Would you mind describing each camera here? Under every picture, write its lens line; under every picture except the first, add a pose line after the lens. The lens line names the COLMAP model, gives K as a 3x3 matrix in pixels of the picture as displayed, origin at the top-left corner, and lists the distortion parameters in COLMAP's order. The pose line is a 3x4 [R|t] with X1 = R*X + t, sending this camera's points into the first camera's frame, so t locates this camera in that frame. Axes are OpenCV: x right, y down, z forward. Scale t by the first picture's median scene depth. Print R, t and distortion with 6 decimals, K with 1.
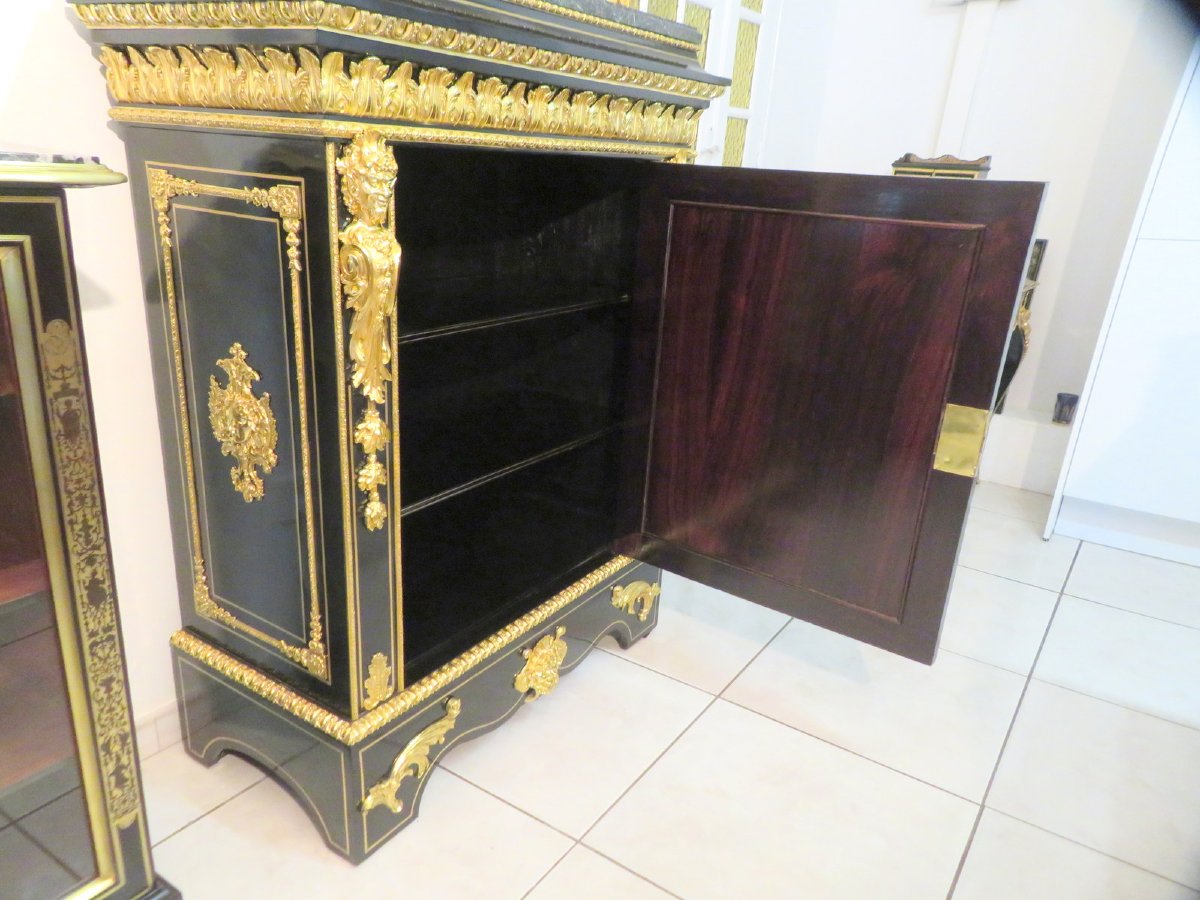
lens RADIAL K [[848.3, 0, 572.3], [0, 848.3, 477.2], [0, 0, 1]] dist [0.028895, -0.007638]
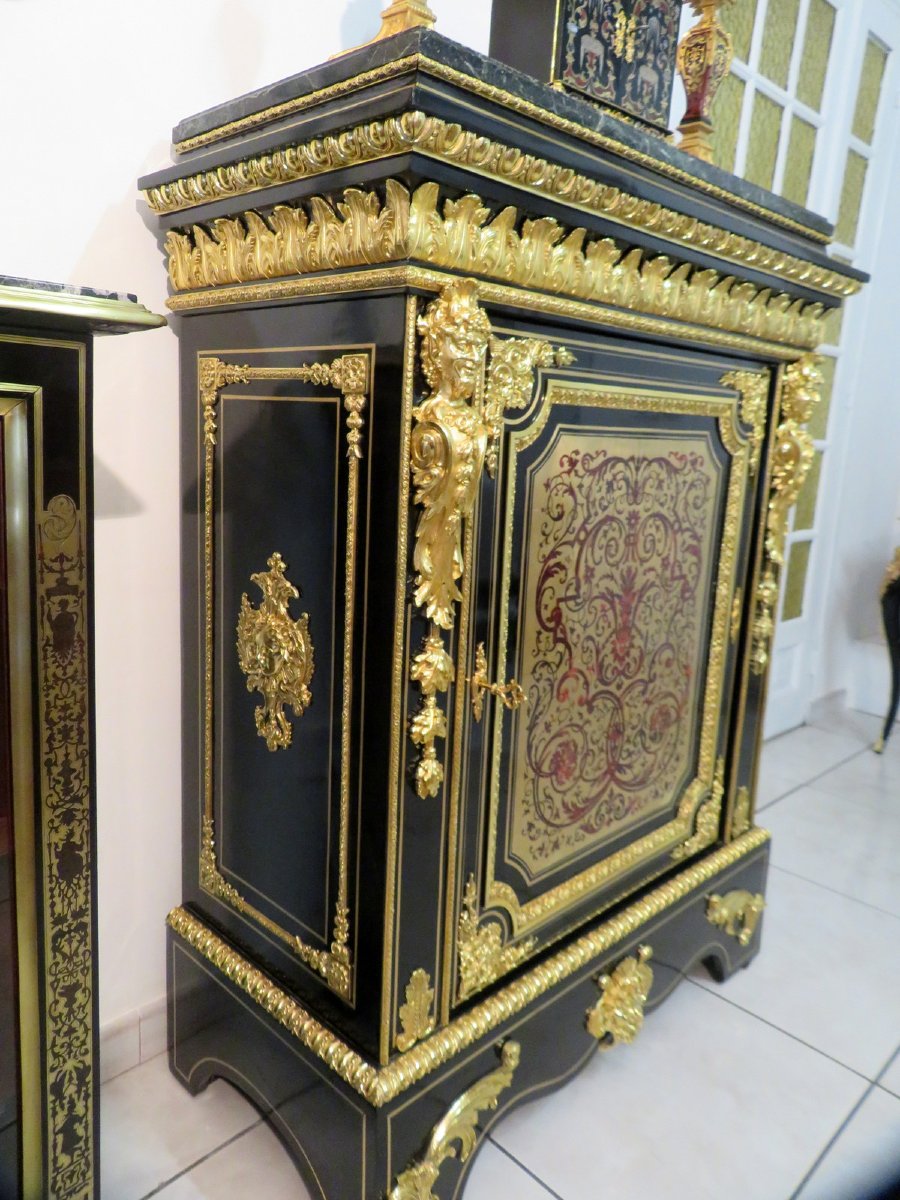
lens RADIAL K [[848.3, 0, 434.2], [0, 848.3, 586.3], [0, 0, 1]] dist [0.028895, -0.007638]
pose [[0.983028, 0.023301, -0.181970, -0.095679], [-0.056242, 0.982417, -0.178029, 0.011677], [0.174622, 0.185241, 0.967054, 0.243250]]
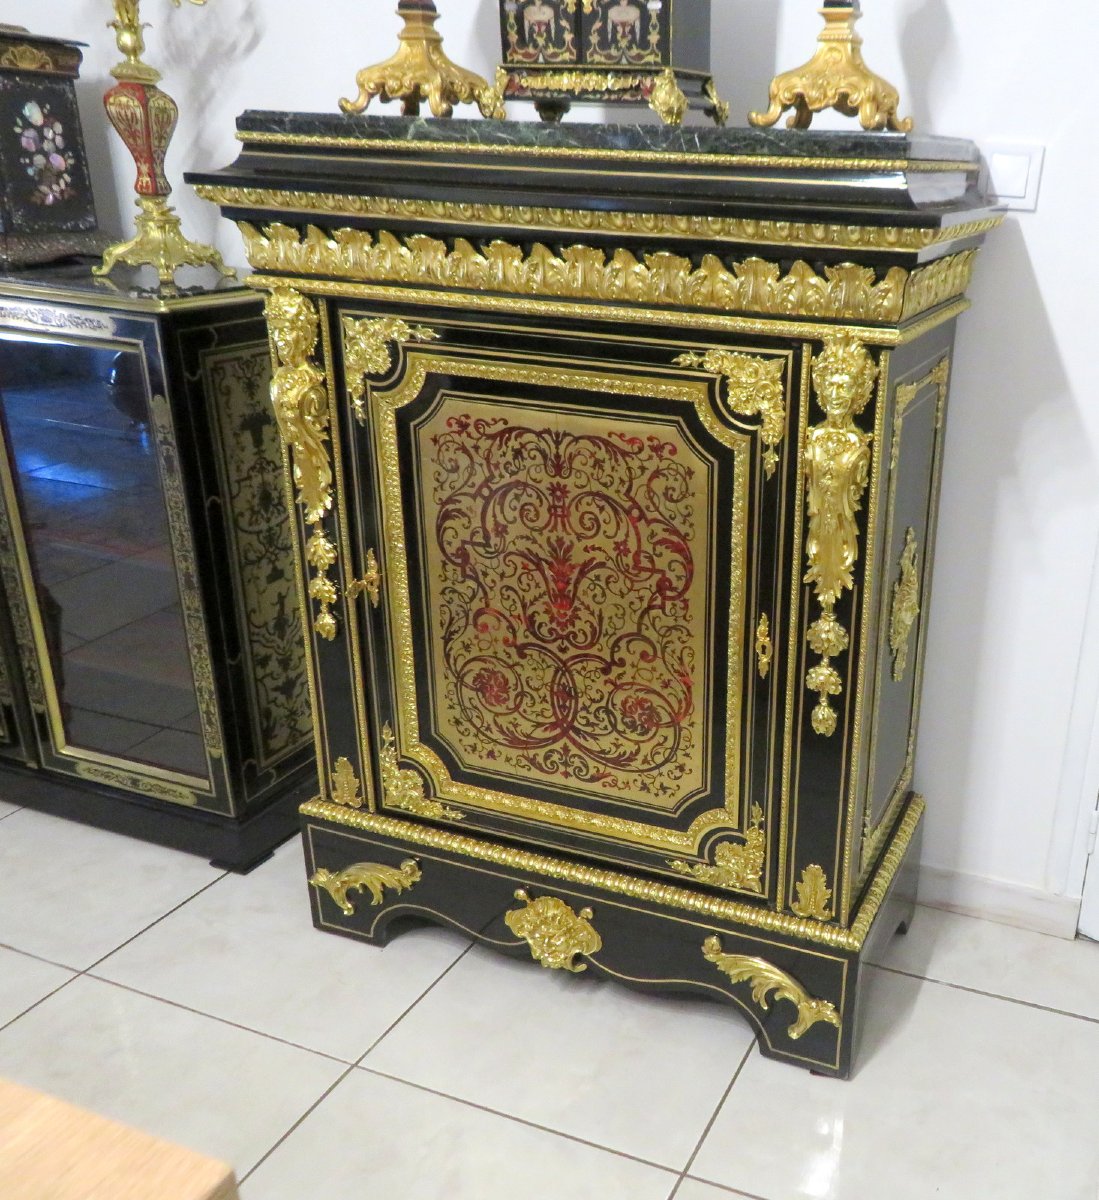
lens RADIAL K [[1147.7, 0, 757.1], [0, 1147.7, 606.8], [0, 0, 1]] dist [0.017659, 0.000000]
pose [[0.273606, 0.321729, -0.906438, 1.242155], [-0.357321, 0.908954, 0.214765, -0.491499], [0.893007, 0.265128, 0.363656, 0.965583]]
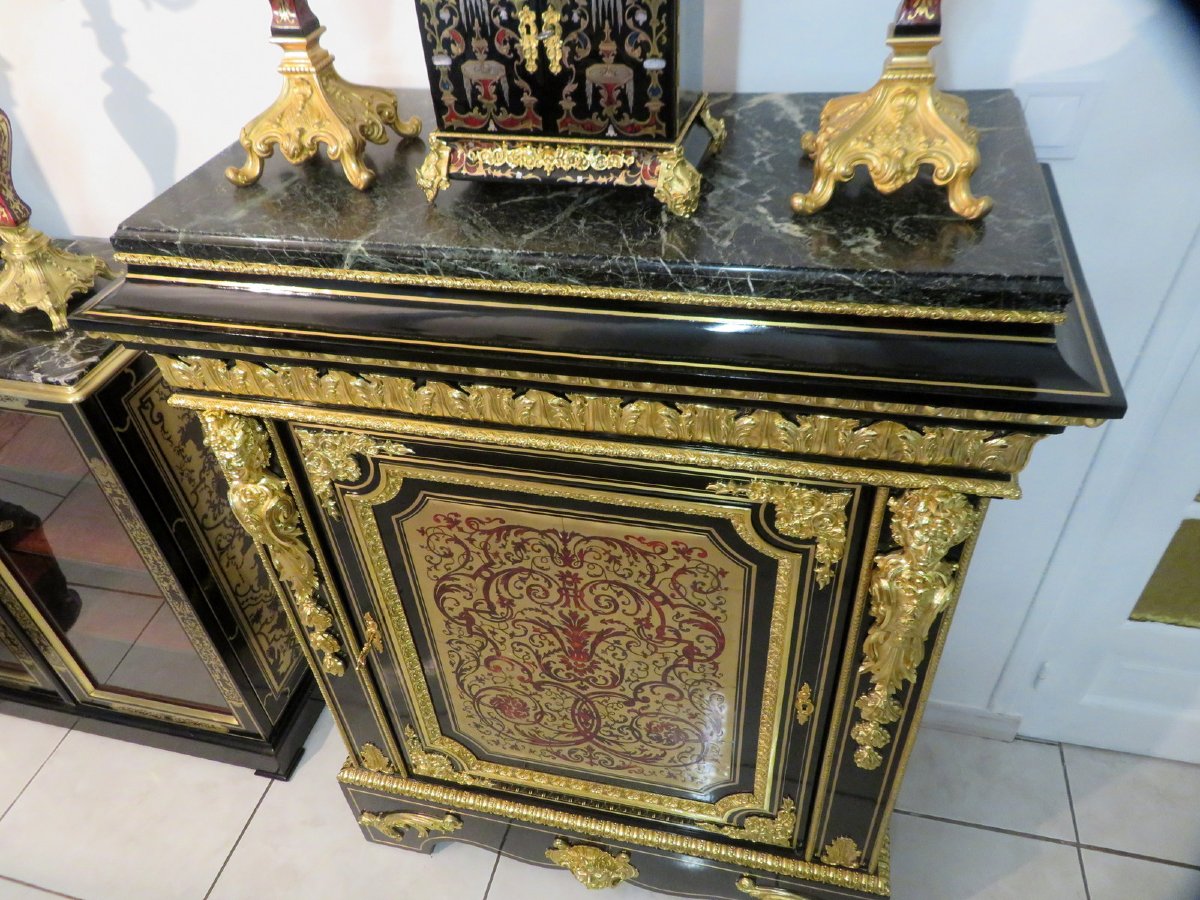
lens RADIAL K [[848.3, 0, 593.4], [0, 848.3, 447.6], [0, 0, 1]] dist [0.028895, -0.007638]
pose [[0.361170, 0.539072, -0.760892, 0.571026], [-0.247538, 0.842120, 0.479123, -0.804294], [0.899045, 0.015305, 0.437589, 0.830969]]
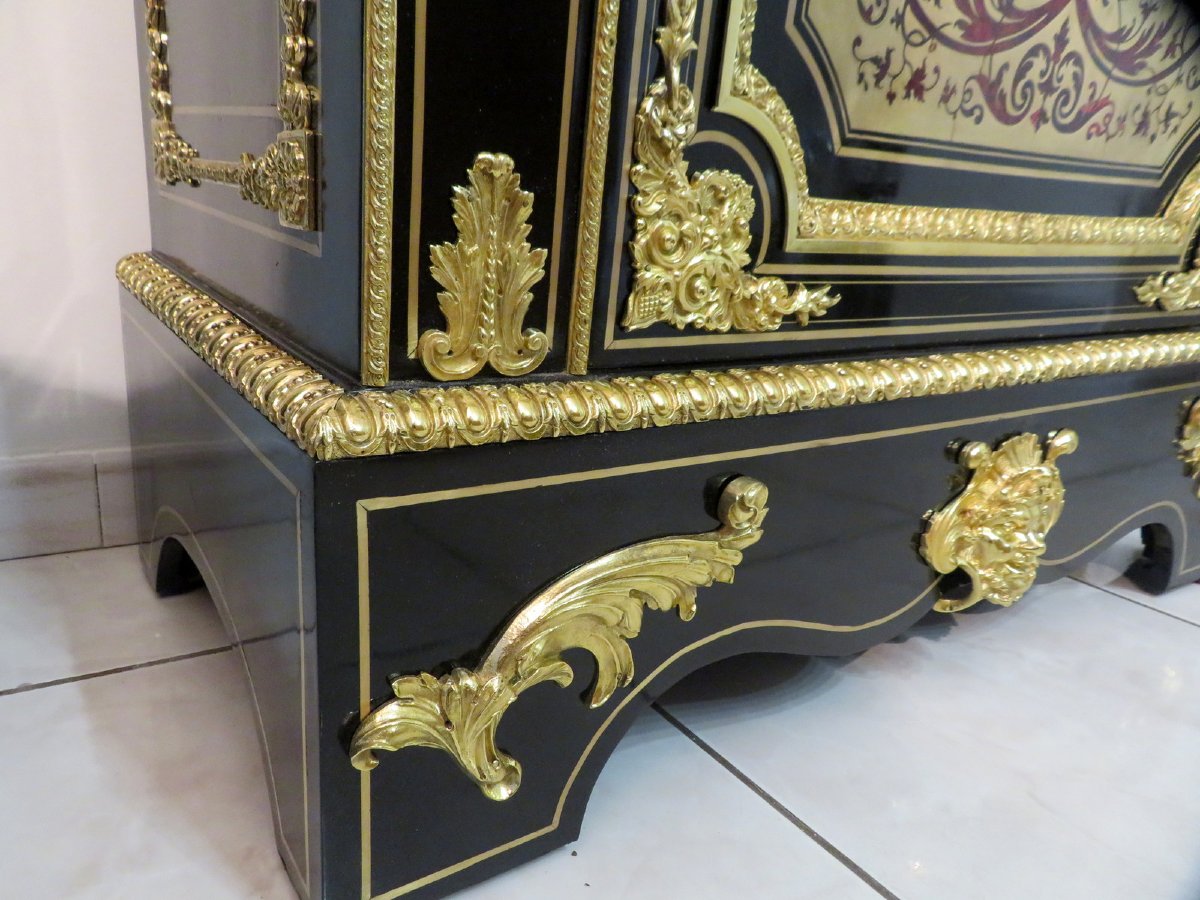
lens RADIAL K [[848.3, 0, 545.0], [0, 848.3, 494.8], [0, 0, 1]] dist [0.028895, -0.007638]
pose [[0.926005, 0.153010, -0.345112, -0.122191], [-0.157262, 0.987430, 0.015824, 0.324254], [0.343195, 0.039620, 0.938428, 0.833158]]
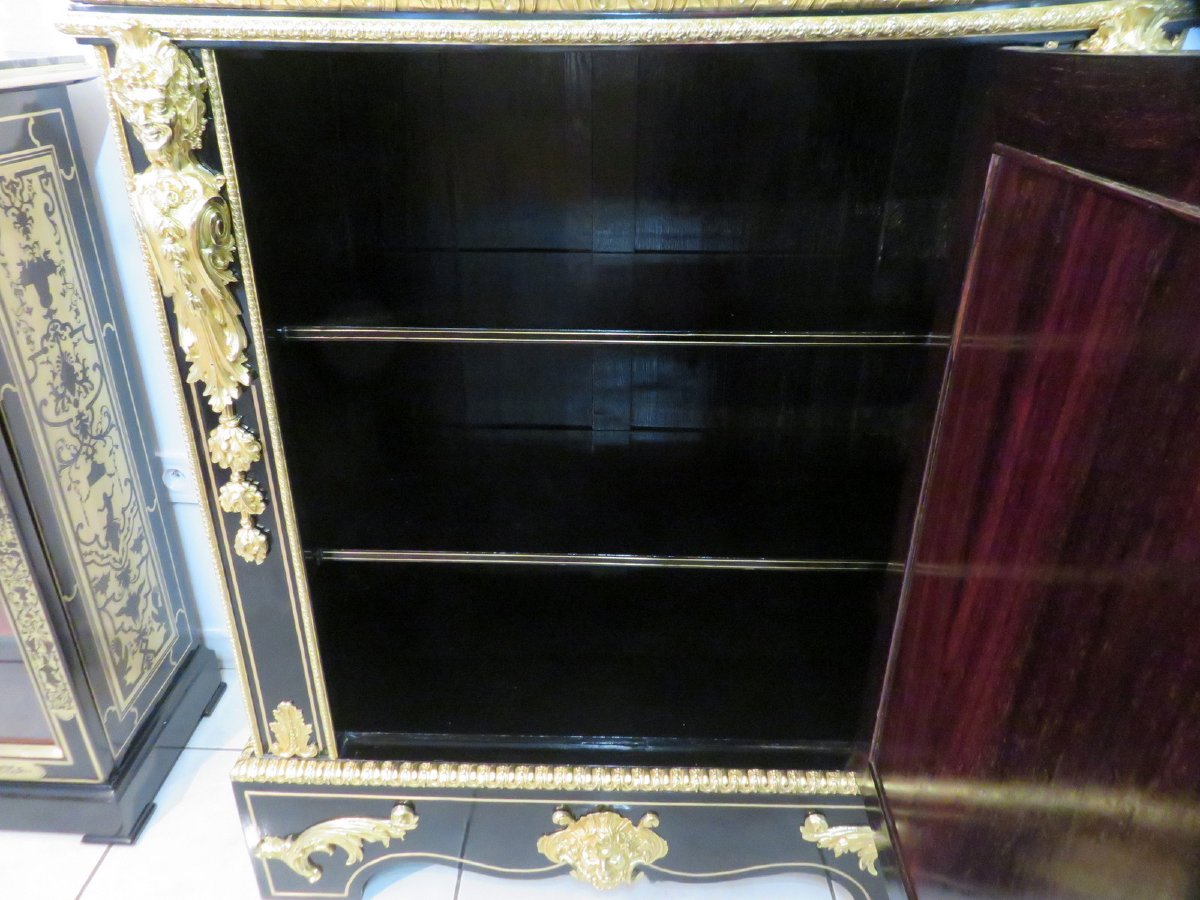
lens RADIAL K [[848.3, 0, 580.6], [0, 848.3, 447.2], [0, 0, 1]] dist [0.028895, -0.007638]
pose [[0.544684, 0.334598, -0.769002, 0.497964], [-0.264727, 0.938677, 0.220919, -0.292698], [0.795764, 0.083245, 0.599859, 0.779244]]
